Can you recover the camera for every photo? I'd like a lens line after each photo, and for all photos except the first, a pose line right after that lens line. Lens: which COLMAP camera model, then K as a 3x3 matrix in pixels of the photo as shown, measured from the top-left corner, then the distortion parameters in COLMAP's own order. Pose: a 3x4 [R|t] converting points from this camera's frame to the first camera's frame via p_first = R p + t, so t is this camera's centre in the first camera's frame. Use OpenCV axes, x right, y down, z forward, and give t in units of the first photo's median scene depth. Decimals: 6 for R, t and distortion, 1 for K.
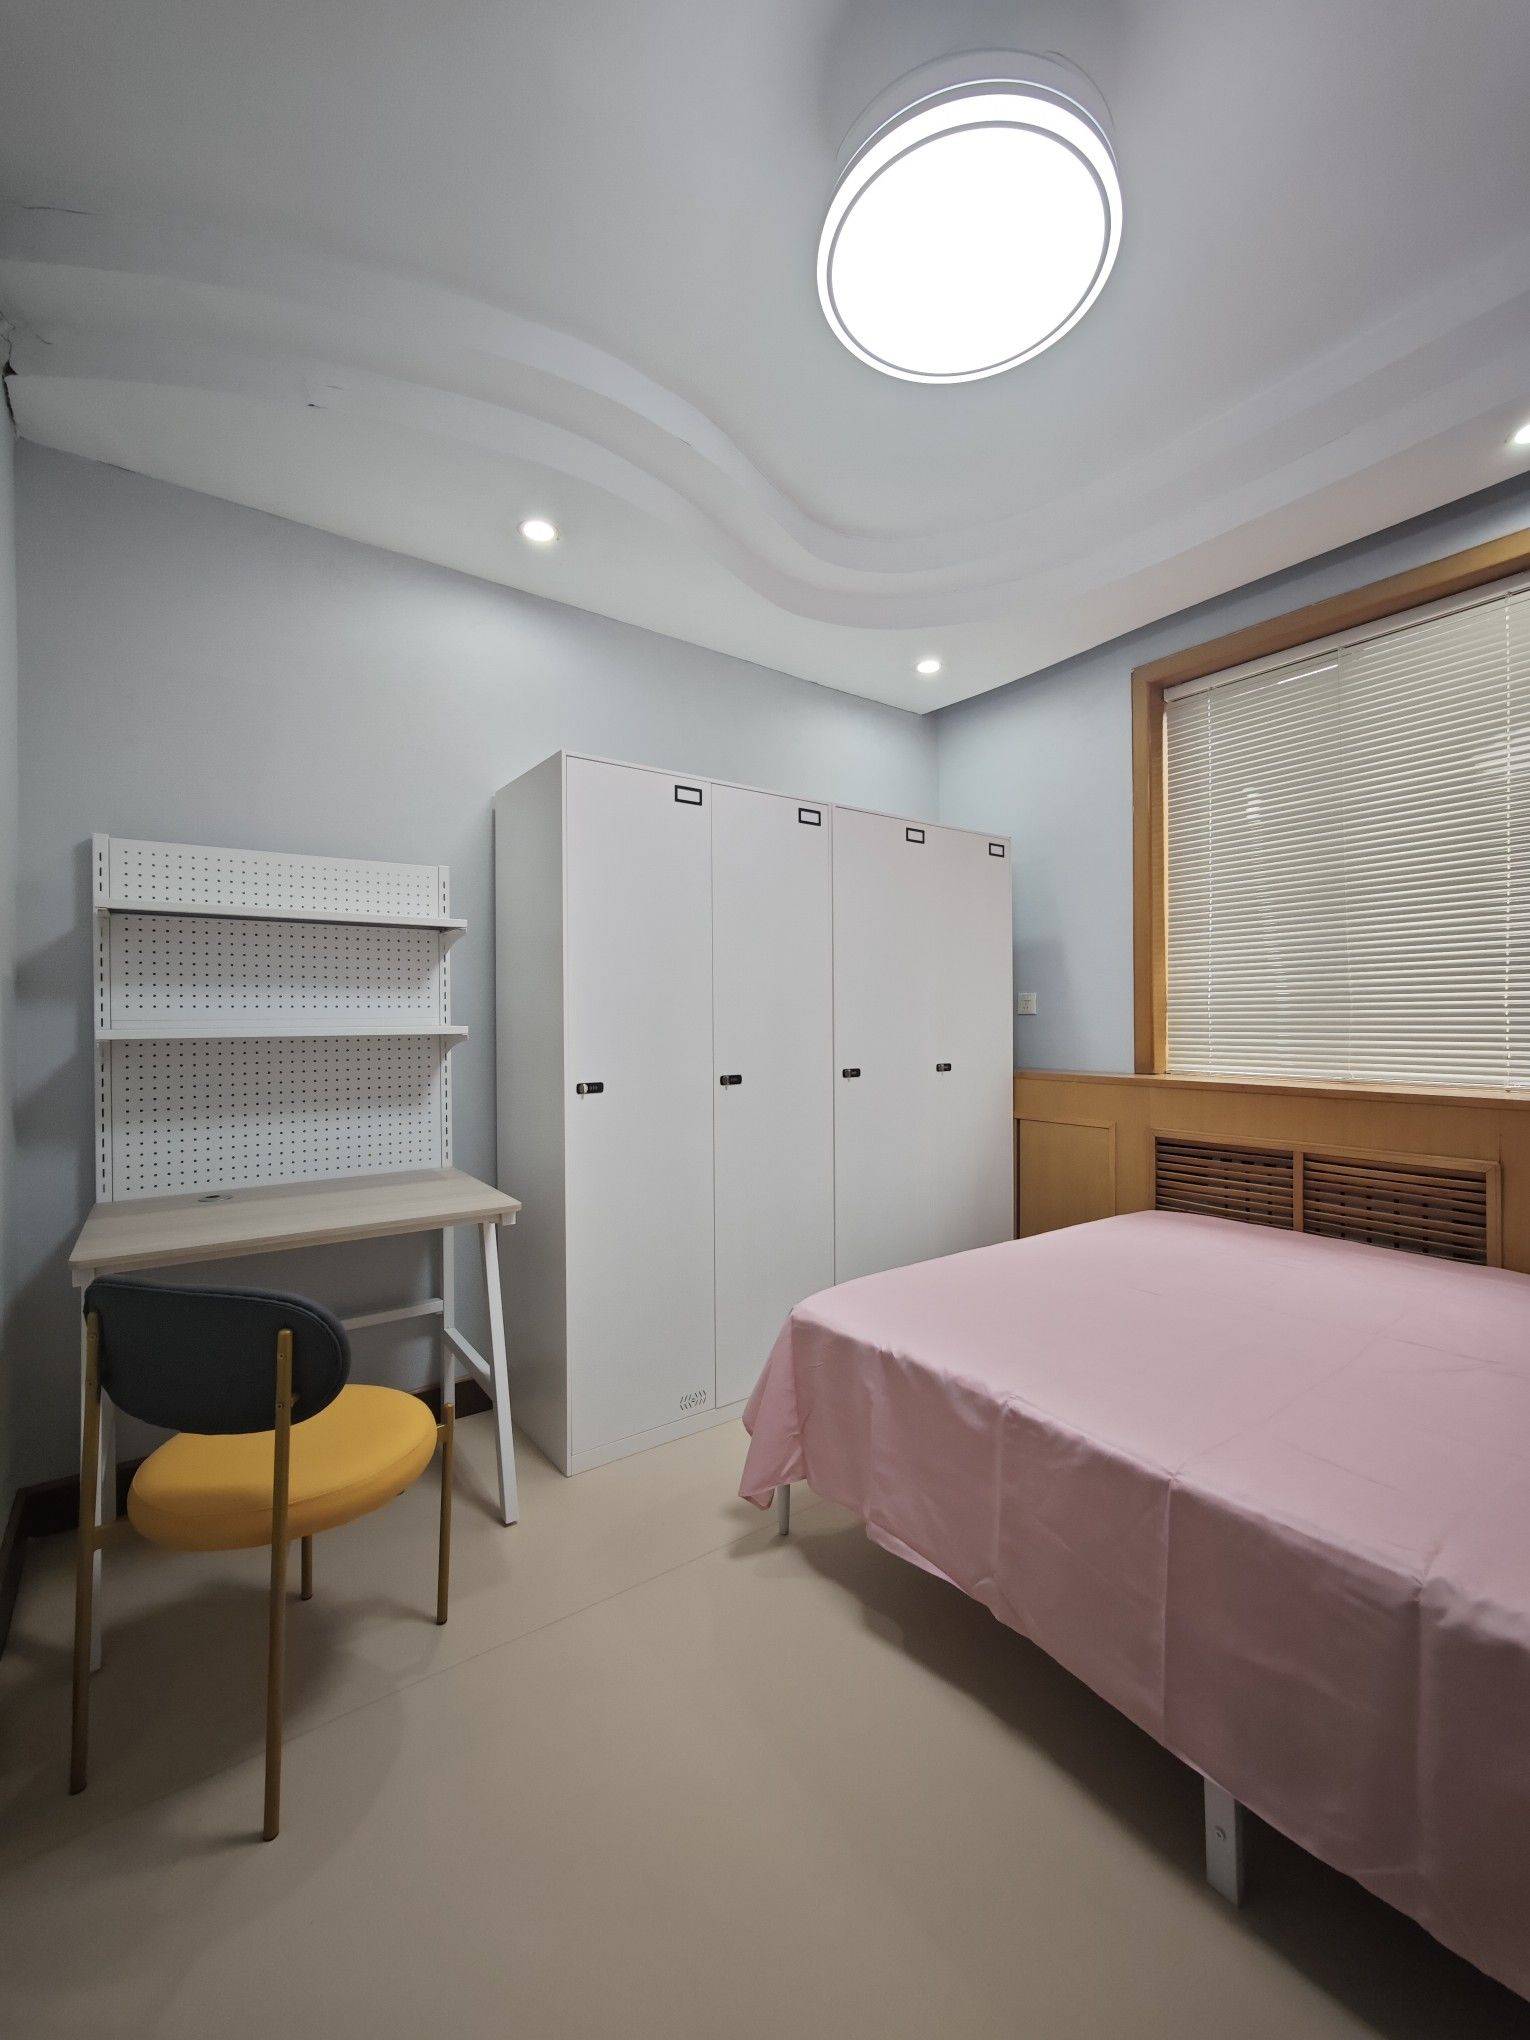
lens RADIAL K [[836.5, 0, 773.6], [0, 836.5, 1019.7], [0, 0, 1]] dist [0.000507, 0.000430]
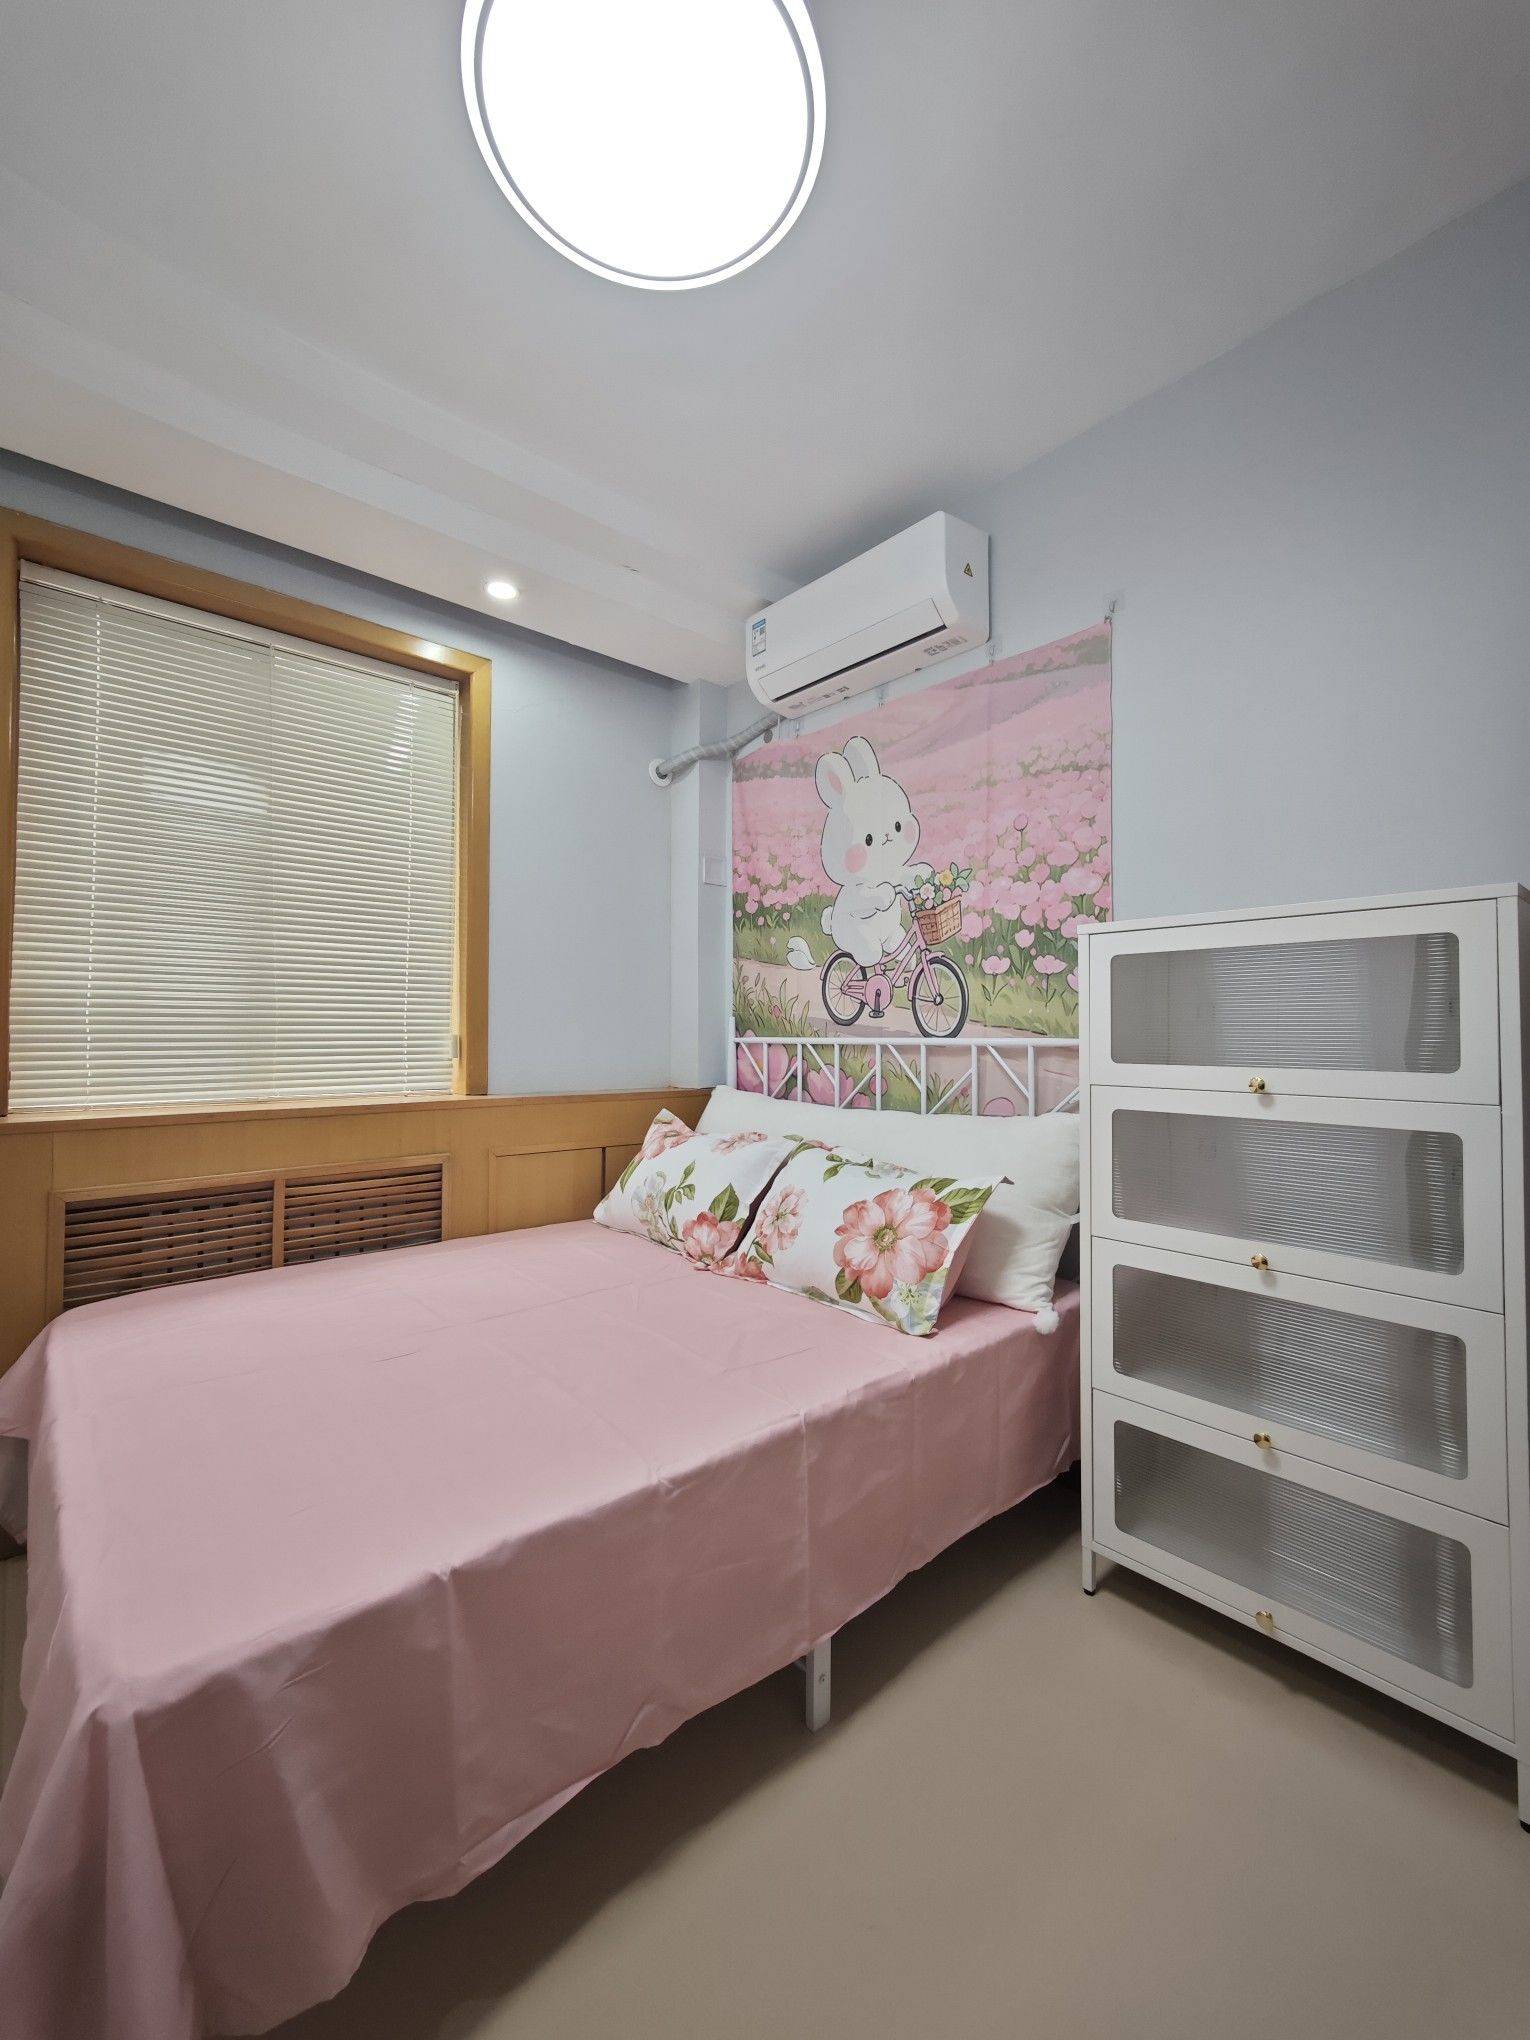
lens RADIAL K [[848.8, 0, 765.0], [0, 848.8, 1020.0], [0, 0, 1]] dist [-0.000537, 0.000125]
pose [[-0.087788, 0.022006, 0.995896, -0.348344], [-0.001003, 0.999754, -0.022179, 0.003104], [-0.996139, -0.002946, -0.087744, 0.552845]]
